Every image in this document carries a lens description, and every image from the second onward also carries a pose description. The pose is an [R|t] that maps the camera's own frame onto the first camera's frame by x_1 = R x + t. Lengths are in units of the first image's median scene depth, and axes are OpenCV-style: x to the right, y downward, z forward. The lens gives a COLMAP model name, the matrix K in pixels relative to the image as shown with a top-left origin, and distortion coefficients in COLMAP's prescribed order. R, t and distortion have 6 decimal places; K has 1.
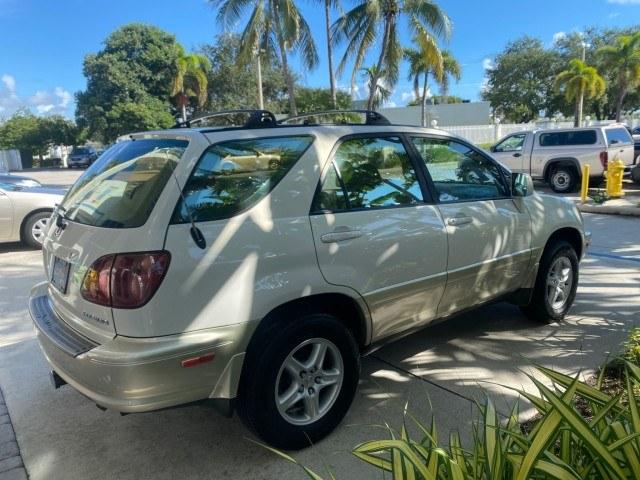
lens RADIAL K [[490.3, 0, 320.4], [0, 490.3, 237.8], [0, 0, 1]] dist [0.006985, -0.003779]
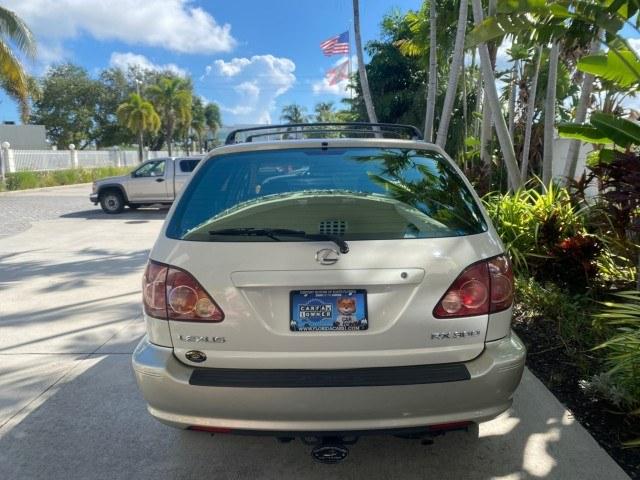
lens RADIAL K [[490.3, 0, 319.6], [0, 490.3, 239.9], [0, 0, 1]] dist [0.006985, -0.003779]
pose [[0.632610, -0.094135, 0.768728, -0.078388], [0.134282, 0.990884, 0.010835, -0.003400], [-0.762740, 0.096372, 0.639484, 0.034074]]
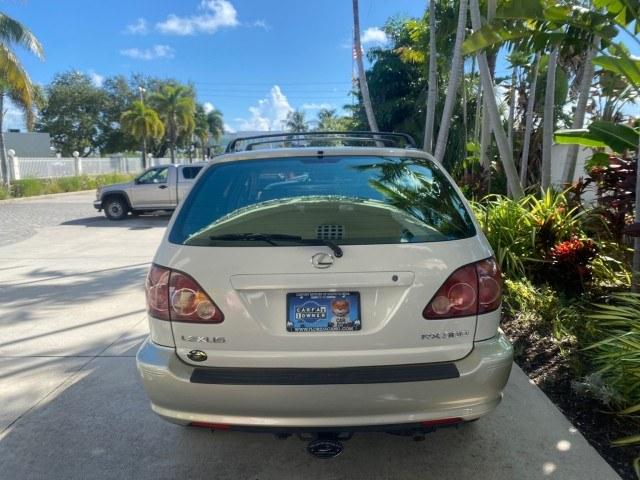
lens RADIAL K [[490.3, 0, 318.3], [0, 490.3, 240.9], [0, 0, 1]] dist [0.006985, -0.003779]
pose [[0.638491, -0.088266, 0.764551, -0.079938], [0.137028, 0.990567, -0.000075, -0.003133], [-0.757333, 0.104812, 0.644563, 0.031628]]
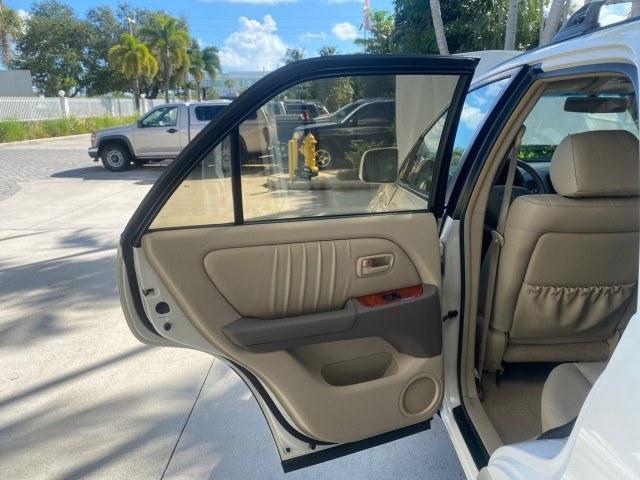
lens RADIAL K [[490.3, 0, 316.8], [0, 490.3, 238.7], [0, 0, 1]] dist [0.006985, -0.003779]
pose [[0.628288, -0.169318, 0.759332, -0.050922], [0.137012, 0.984856, 0.106239, -0.015124], [-0.765821, 0.037289, 0.641972, 0.100986]]
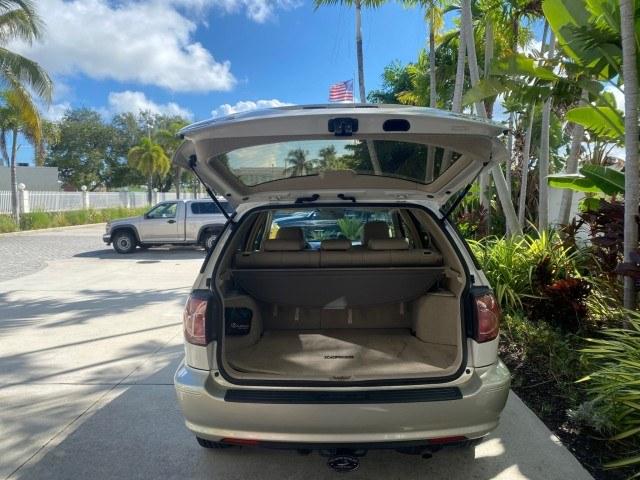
lens RADIAL K [[490.3, 0, 319.2], [0, 490.3, 237.3], [0, 0, 1]] dist [0.006985, -0.003779]
pose [[0.638693, -0.022473, 0.769133, -0.088609], [0.127507, 0.988845, -0.076990, -0.003657], [-0.758823, 0.147243, 0.634434, 0.027789]]
